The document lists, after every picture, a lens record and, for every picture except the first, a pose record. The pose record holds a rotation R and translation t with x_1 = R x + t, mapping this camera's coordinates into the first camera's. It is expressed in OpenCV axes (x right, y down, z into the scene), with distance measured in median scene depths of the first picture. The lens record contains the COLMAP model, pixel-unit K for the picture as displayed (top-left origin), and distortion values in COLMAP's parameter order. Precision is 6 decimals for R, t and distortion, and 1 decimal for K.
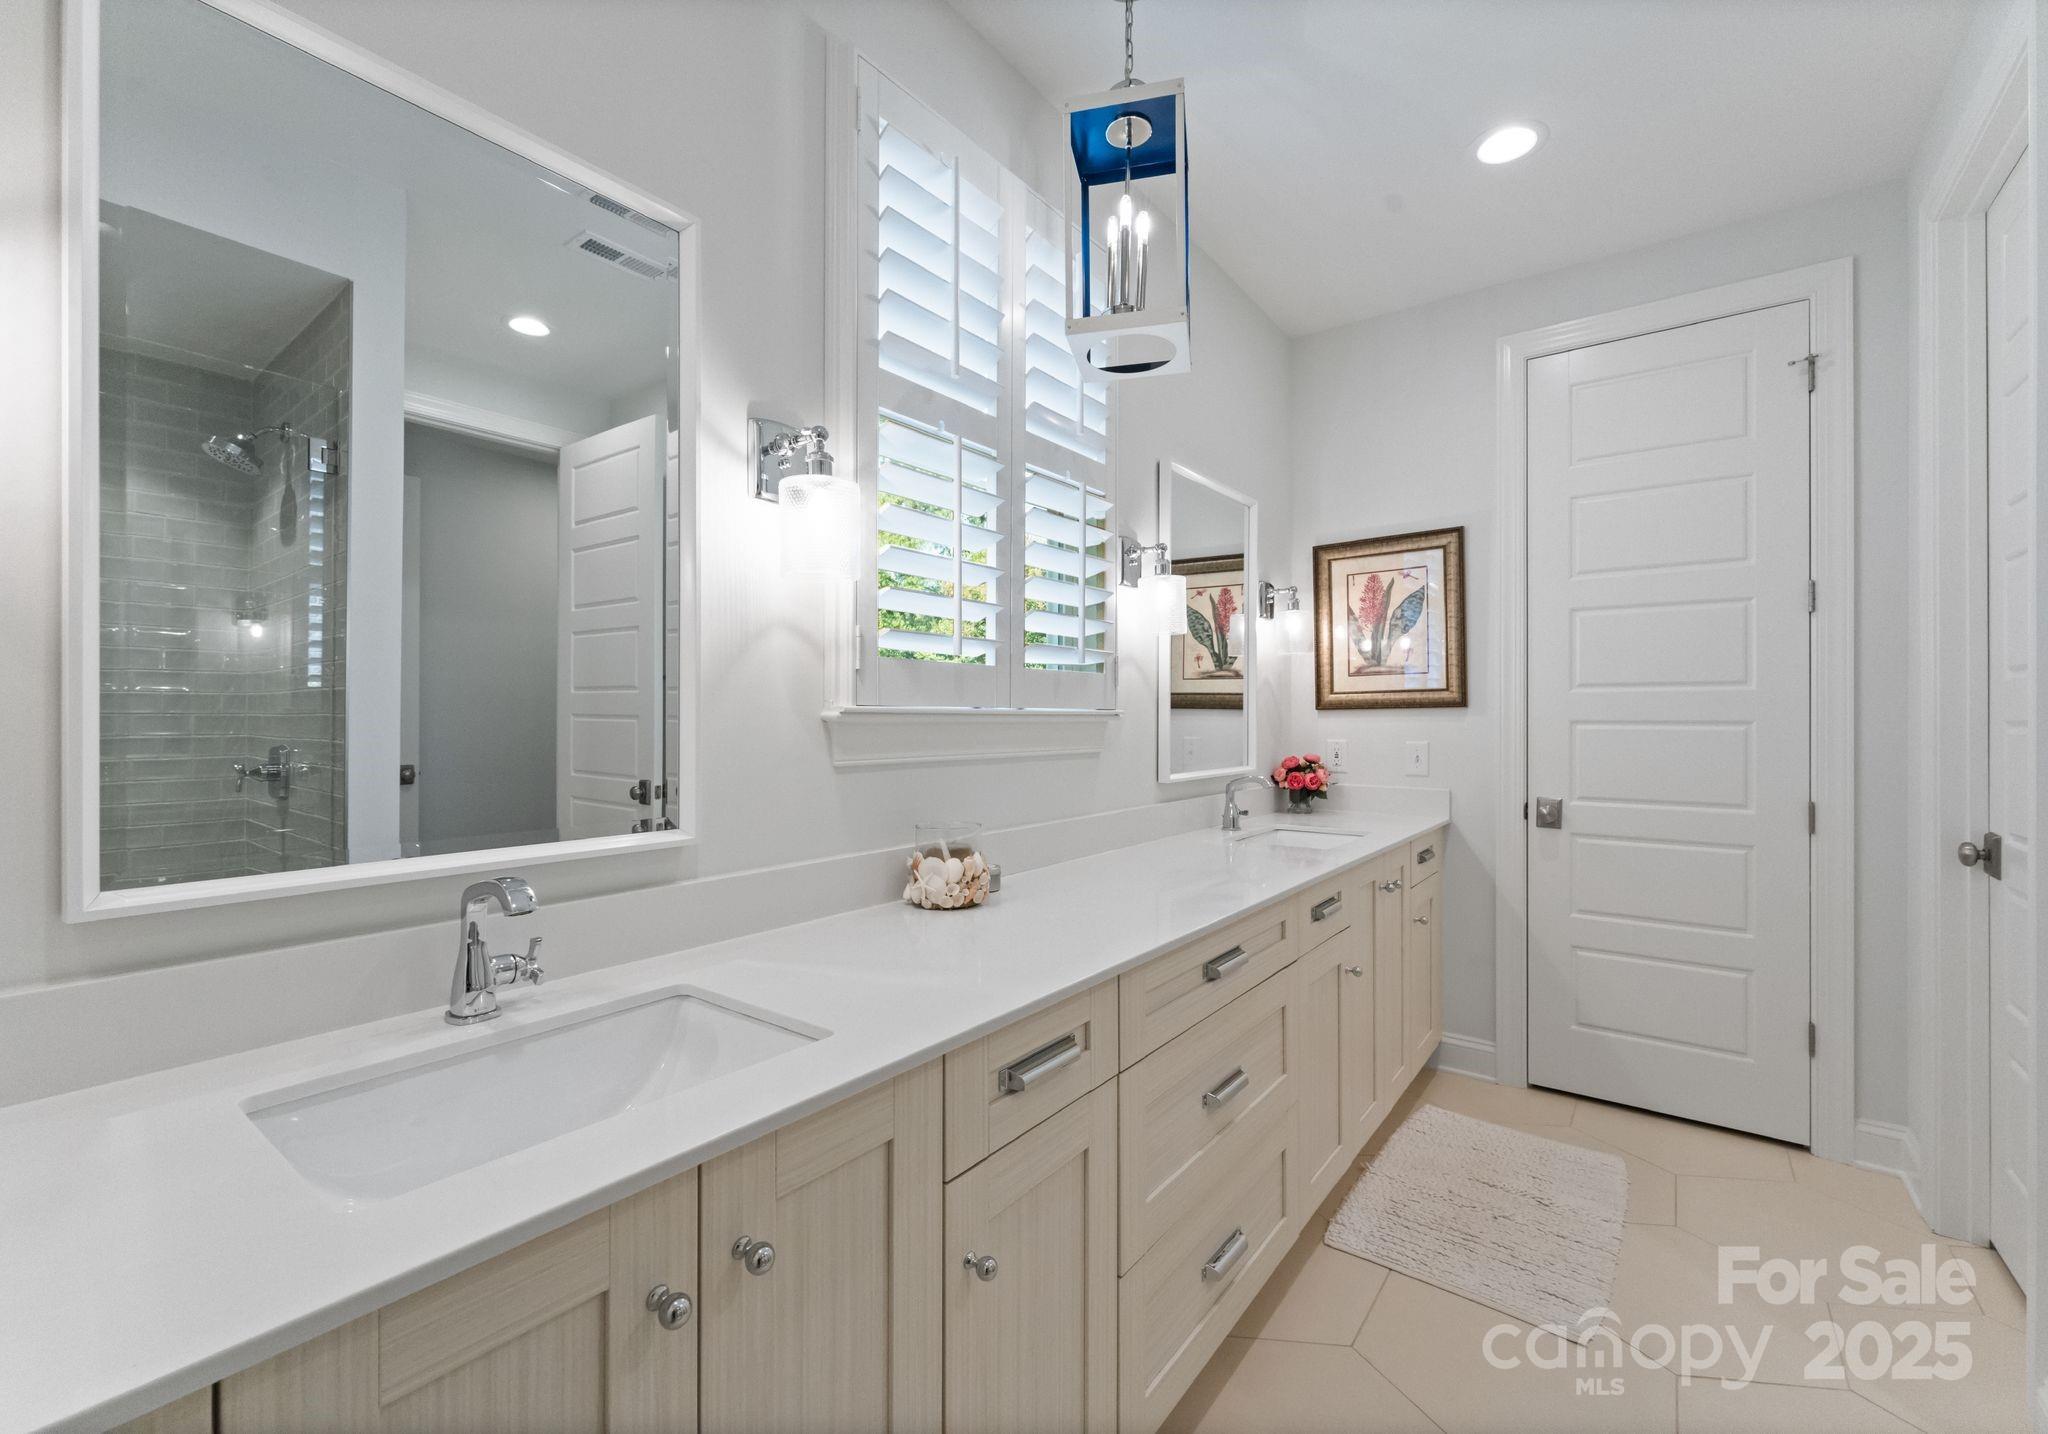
lens RADIAL K [[860.6, 0, 1025.5], [0, 860.6, 712.6], [0, 0, 1]] dist [0.000123, -0.000606]
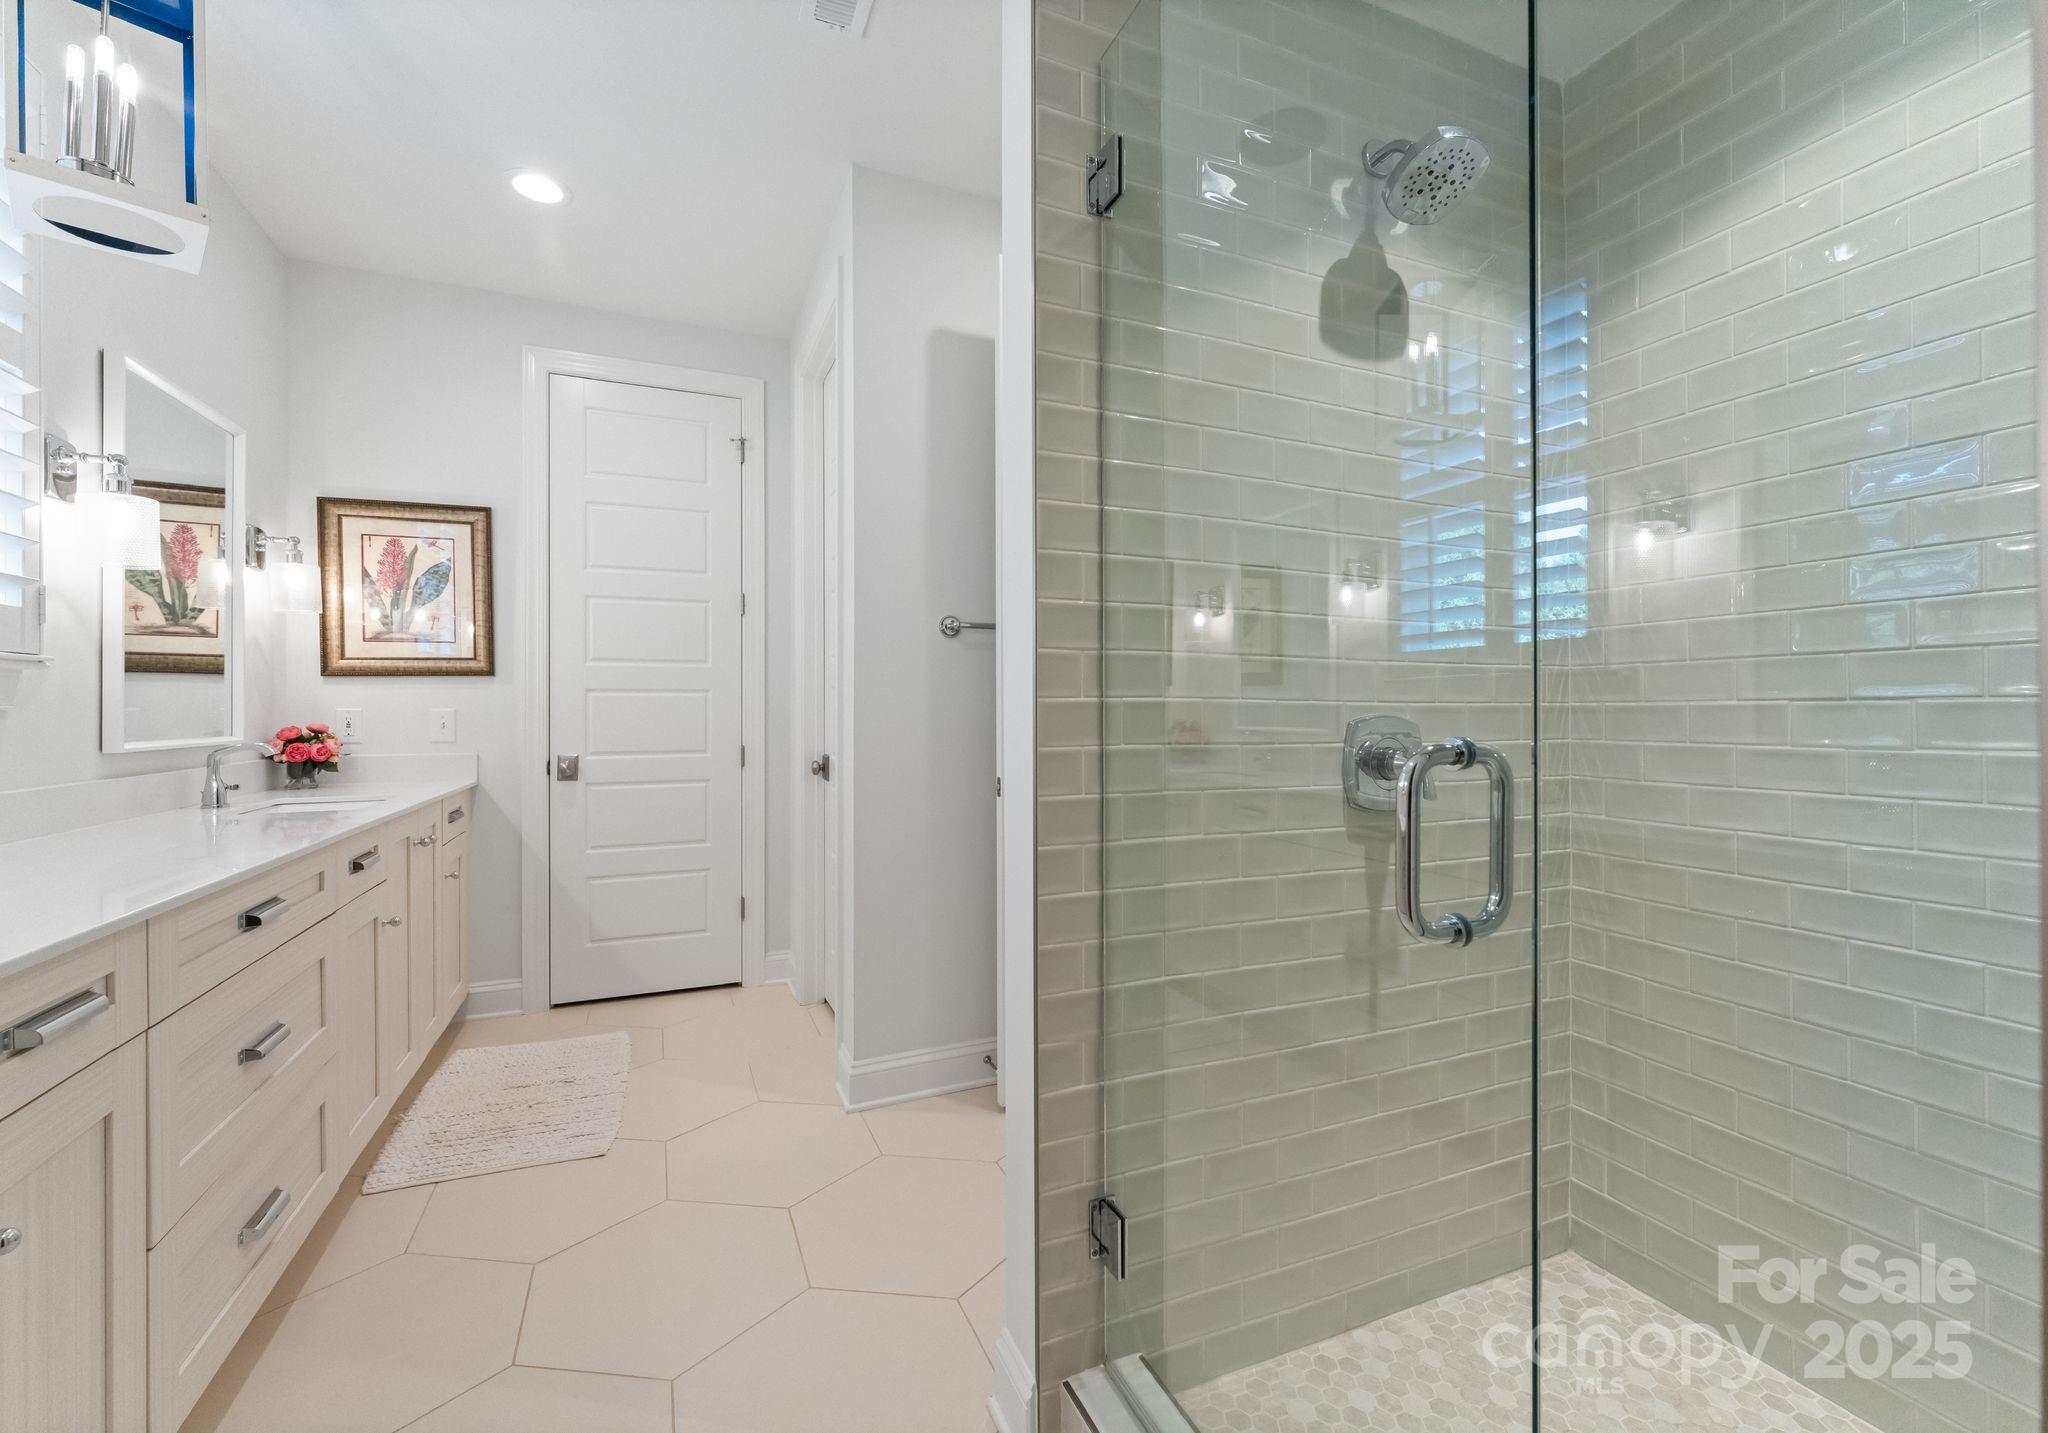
lens RADIAL K [[860.6, 0, 1023.3], [0, 860.6, 709.3], [0, 0, 1]] dist [0.000123, -0.000606]
pose [[0.496749, -0.002628, 0.867890, -0.102929], [-0.000485, 0.999994, 0.003306, 0.034436], [-0.867894, -0.002063, 0.496745, -0.122880]]
